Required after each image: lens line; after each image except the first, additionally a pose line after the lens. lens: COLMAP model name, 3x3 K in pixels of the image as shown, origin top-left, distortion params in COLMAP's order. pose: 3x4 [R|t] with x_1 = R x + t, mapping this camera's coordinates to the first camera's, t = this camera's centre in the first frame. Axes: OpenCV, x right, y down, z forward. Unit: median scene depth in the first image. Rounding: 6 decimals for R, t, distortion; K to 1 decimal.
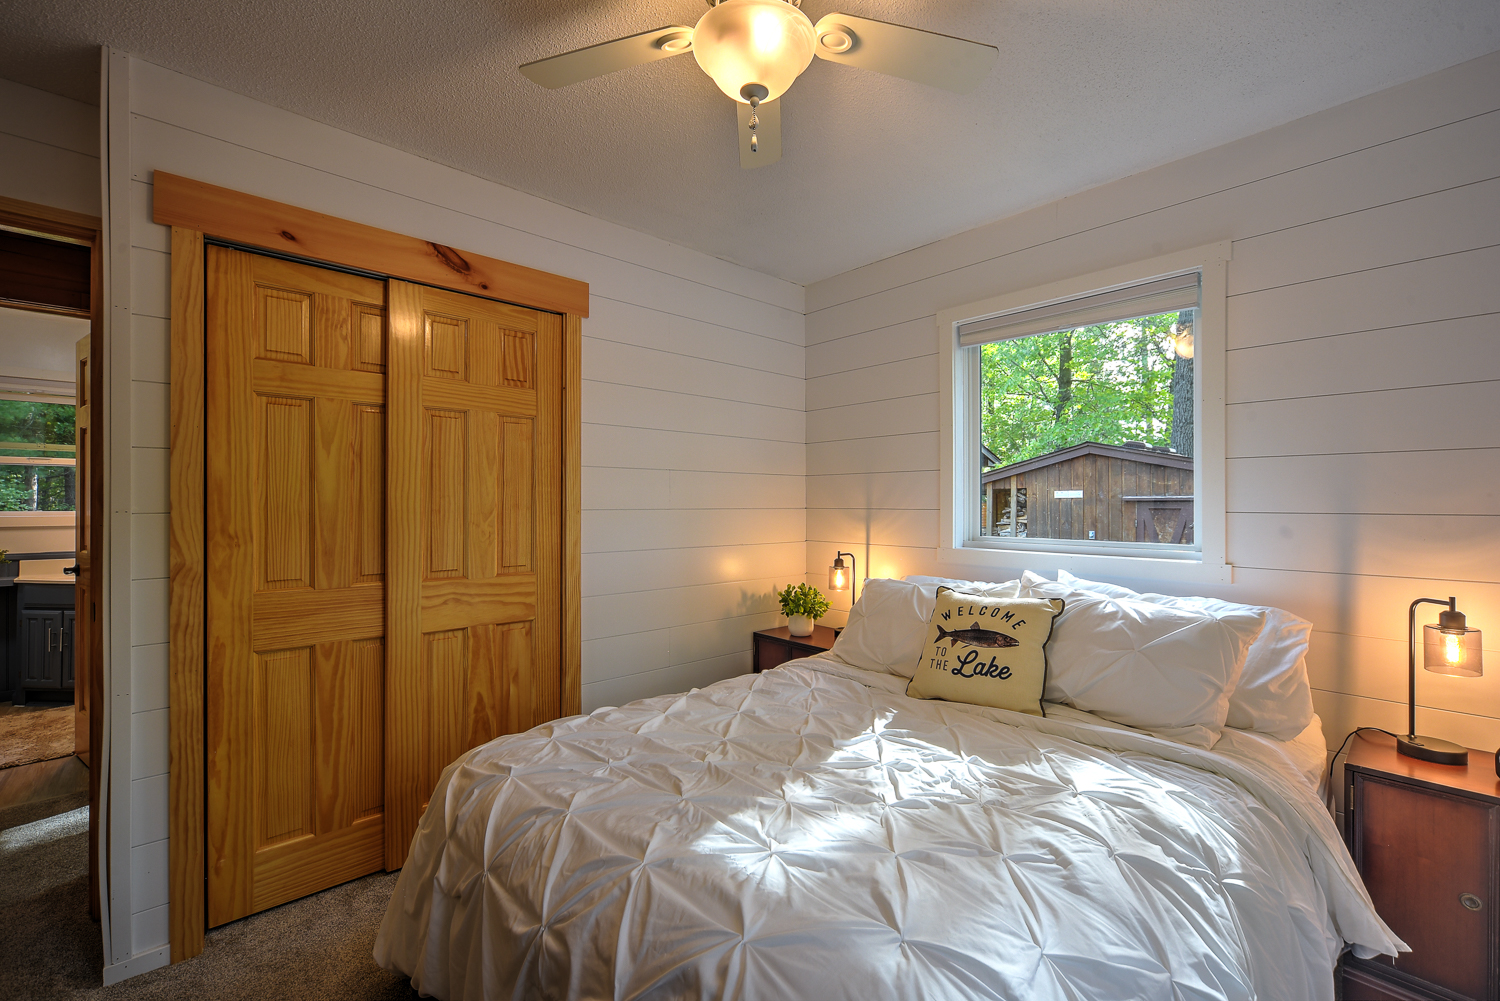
lens RADIAL K [[630.0, 0, 758.6], [0, 630.0, 503.0], [0, 0, 1]] dist [-0.000958, 0.000342]
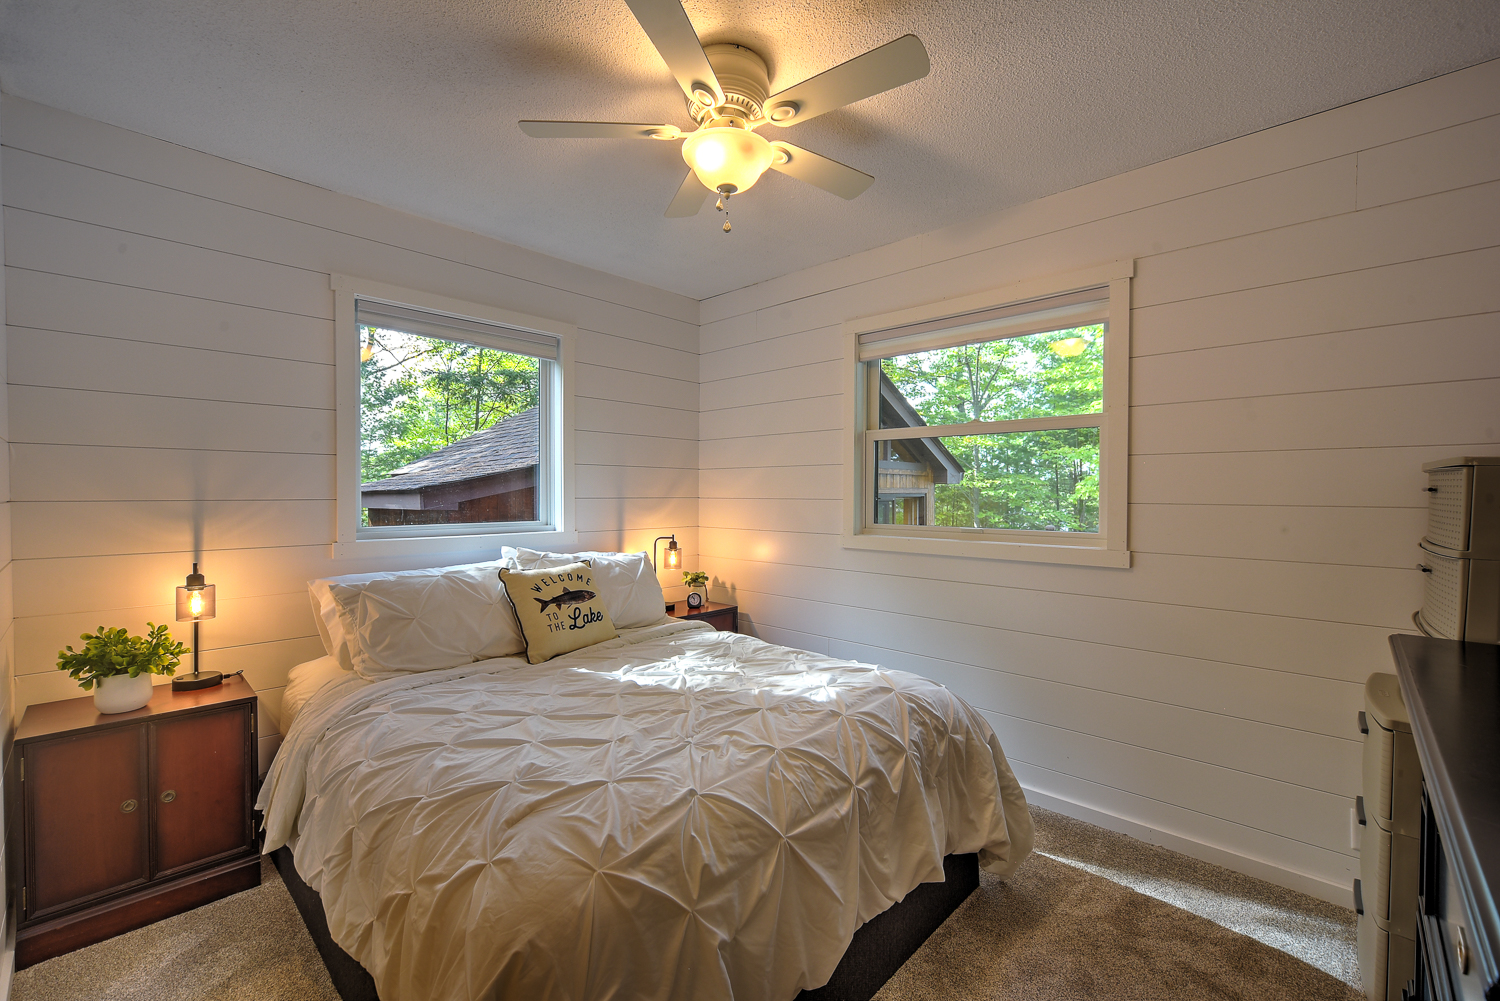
lens RADIAL K [[630.0, 0, 757.8], [0, 630.0, 500.5], [0, 0, 1]] dist [-0.000958, 0.000342]
pose [[-0.065932, -0.012944, 0.997740, -0.959076], [-0.001853, 0.999916, 0.012850, -0.000804], [-0.997822, -0.001002, -0.065950, 0.717102]]
